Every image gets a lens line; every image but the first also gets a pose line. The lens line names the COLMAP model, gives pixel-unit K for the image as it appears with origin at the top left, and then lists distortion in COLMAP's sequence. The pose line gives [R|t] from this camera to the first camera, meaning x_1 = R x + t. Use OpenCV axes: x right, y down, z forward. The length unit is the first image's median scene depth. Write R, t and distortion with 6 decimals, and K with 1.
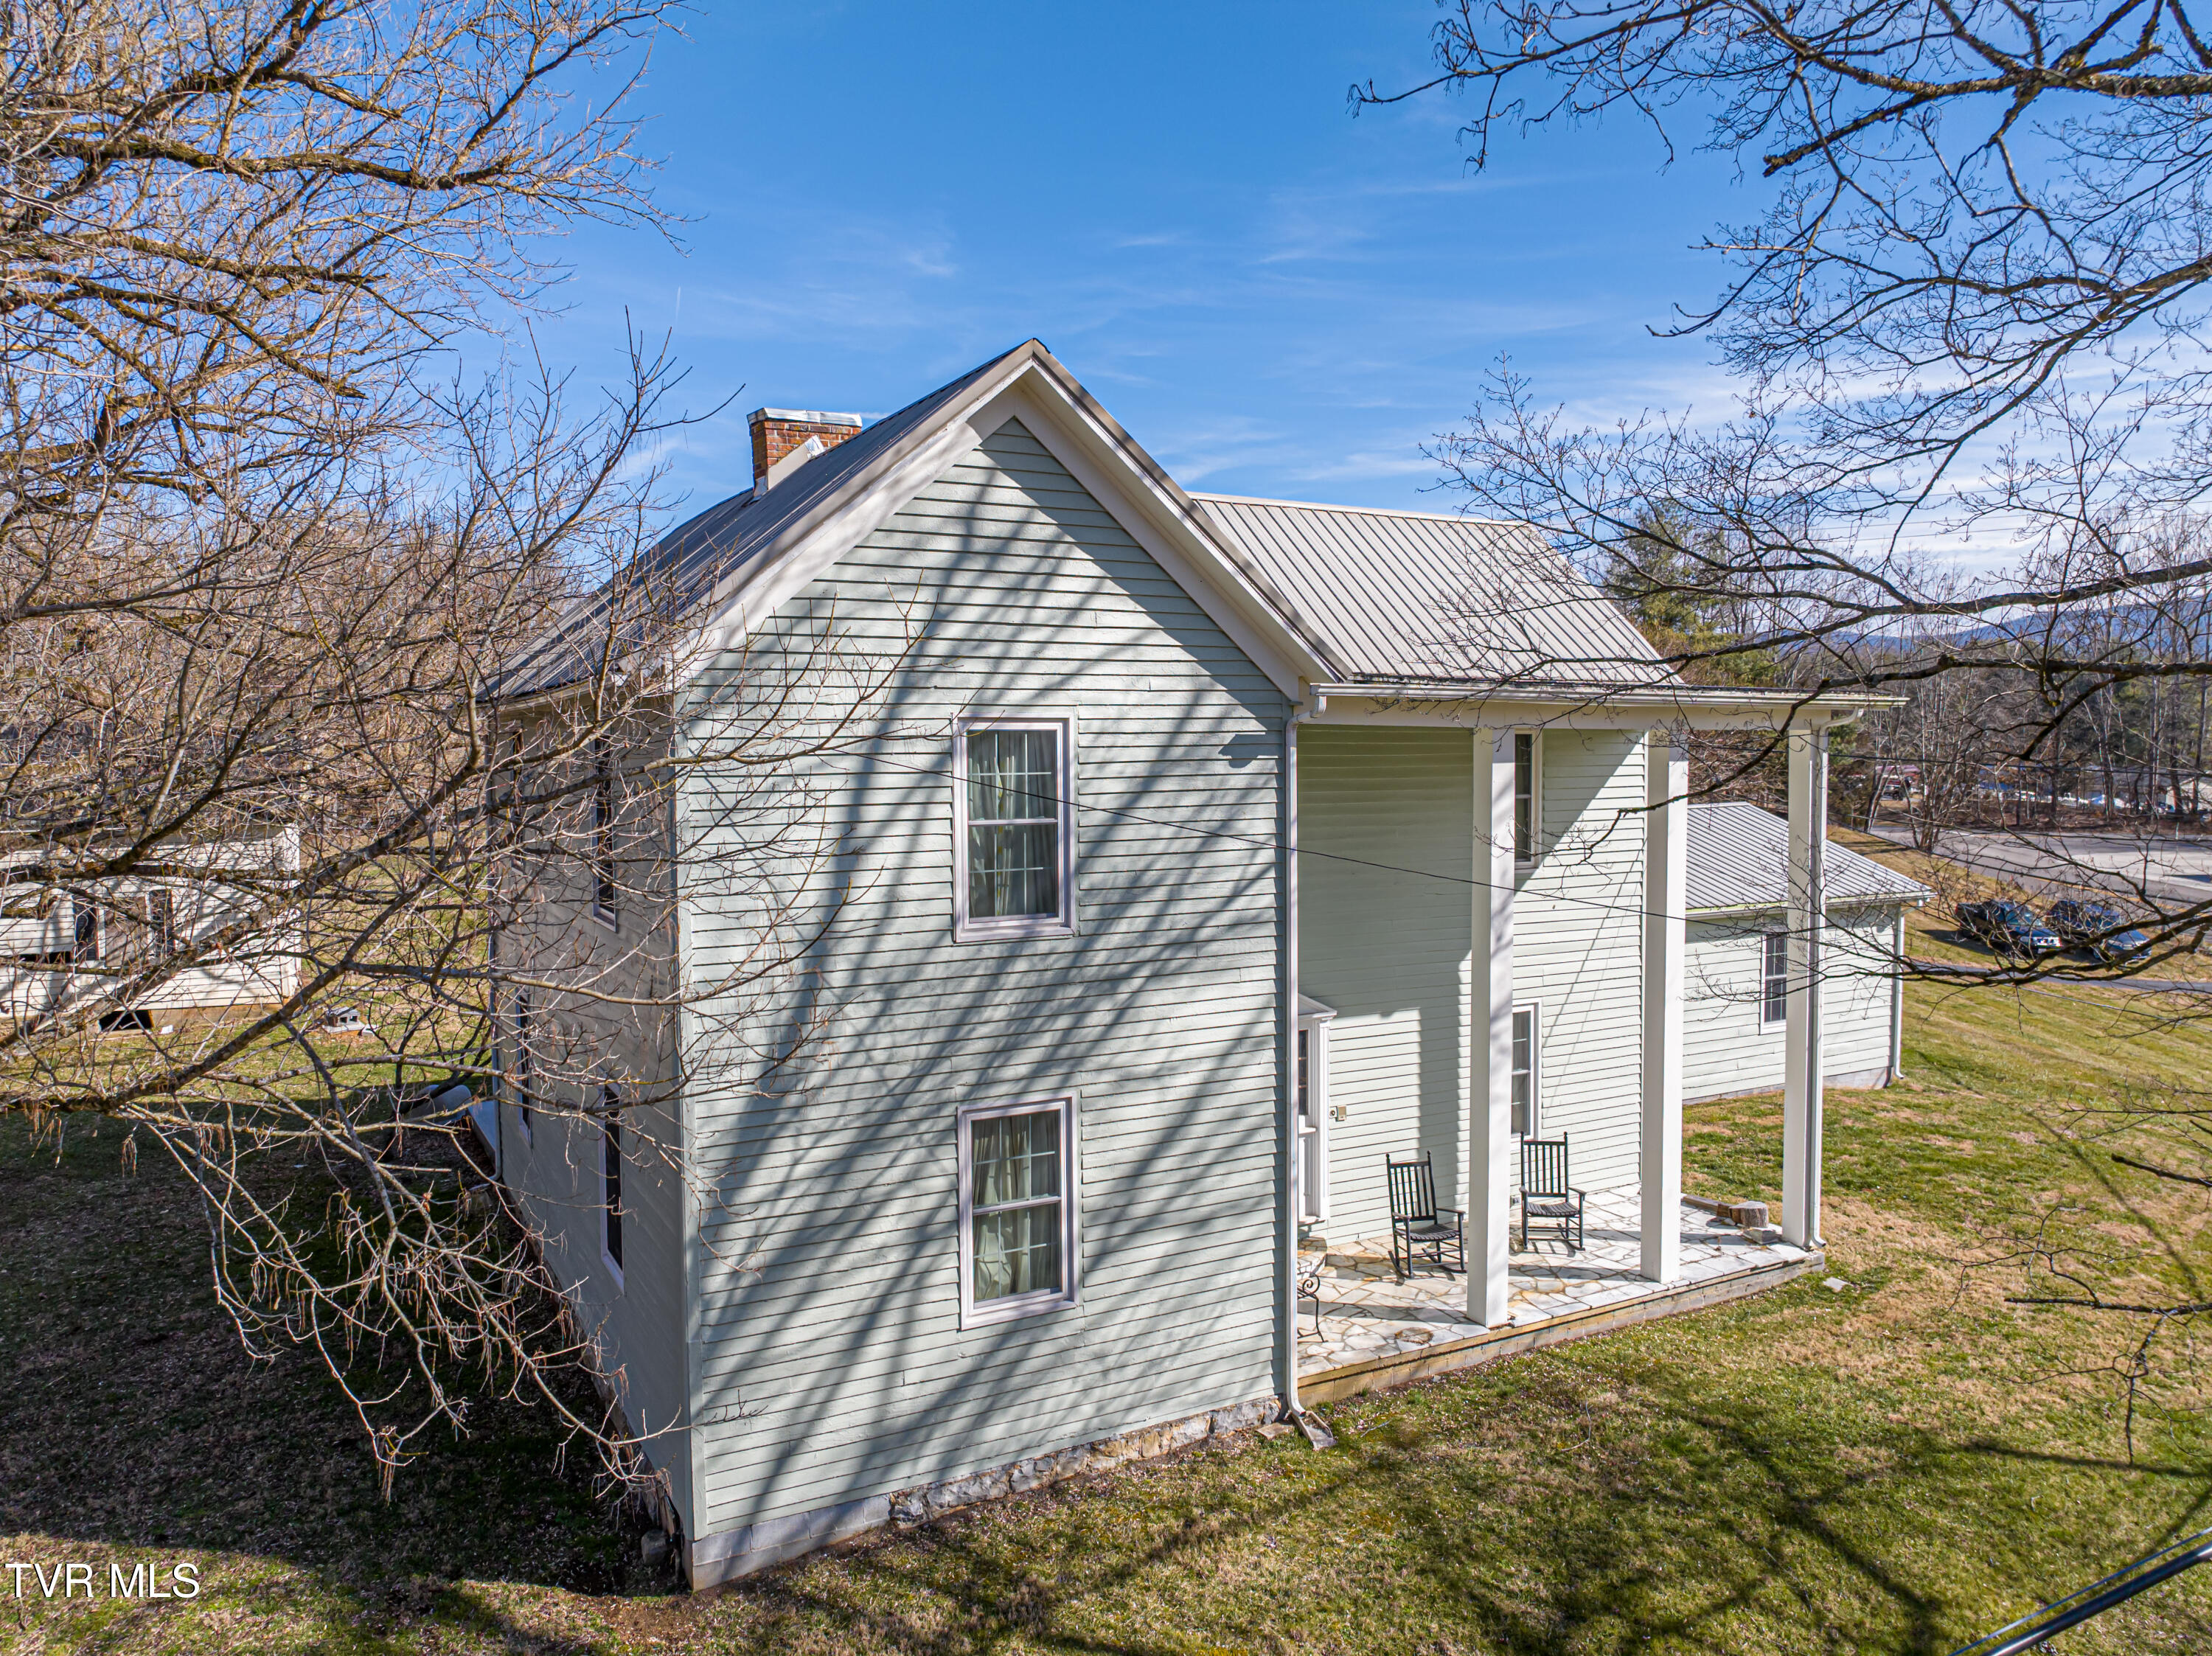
lens RADIAL K [[1560.8, 0, 1106.0], [0, 1560.8, 828.0], [0, 0, 1]] dist [-0.030936, -0.002690]
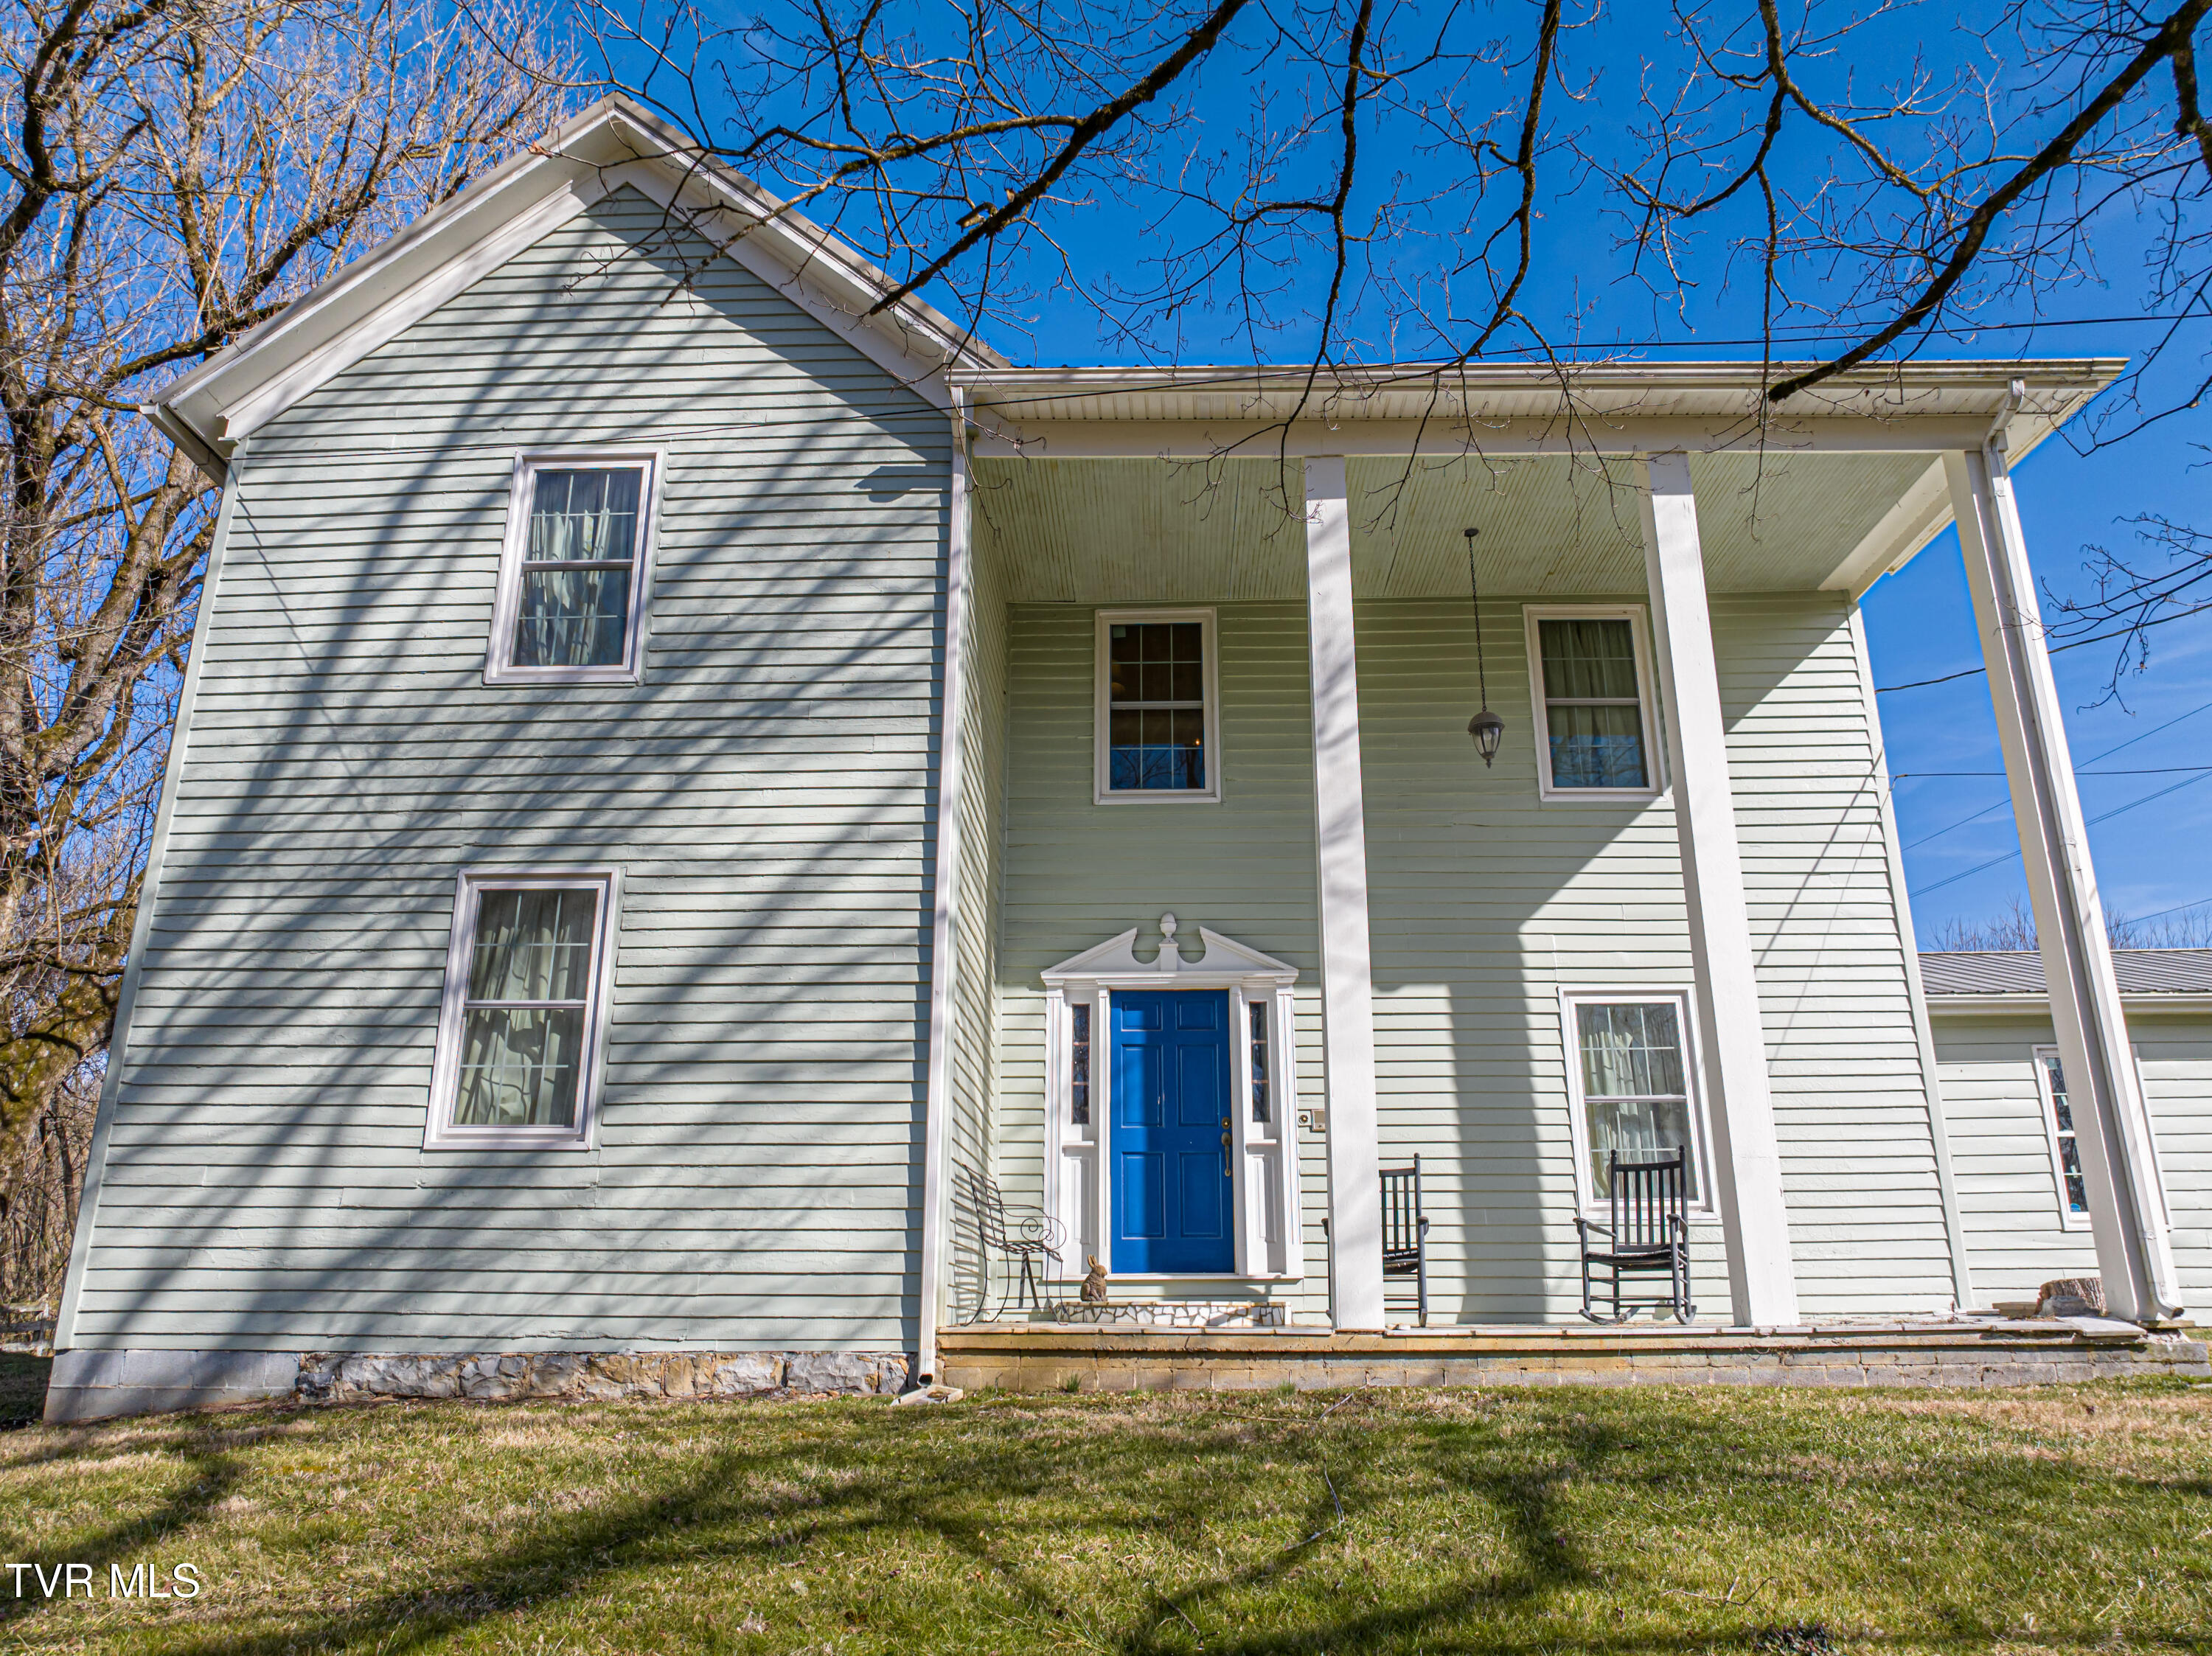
lens RADIAL K [[1503.3, 0, 1103.4], [0, 1503.3, 845.3], [0, 0, 1]] dist [-0.034662, 0.000225]
pose [[0.860452, -0.142841, -0.489101, 0.577597], [-0.029258, 0.944467, -0.327302, 0.407427], [0.508691, 0.295938, 0.808489, 0.520622]]
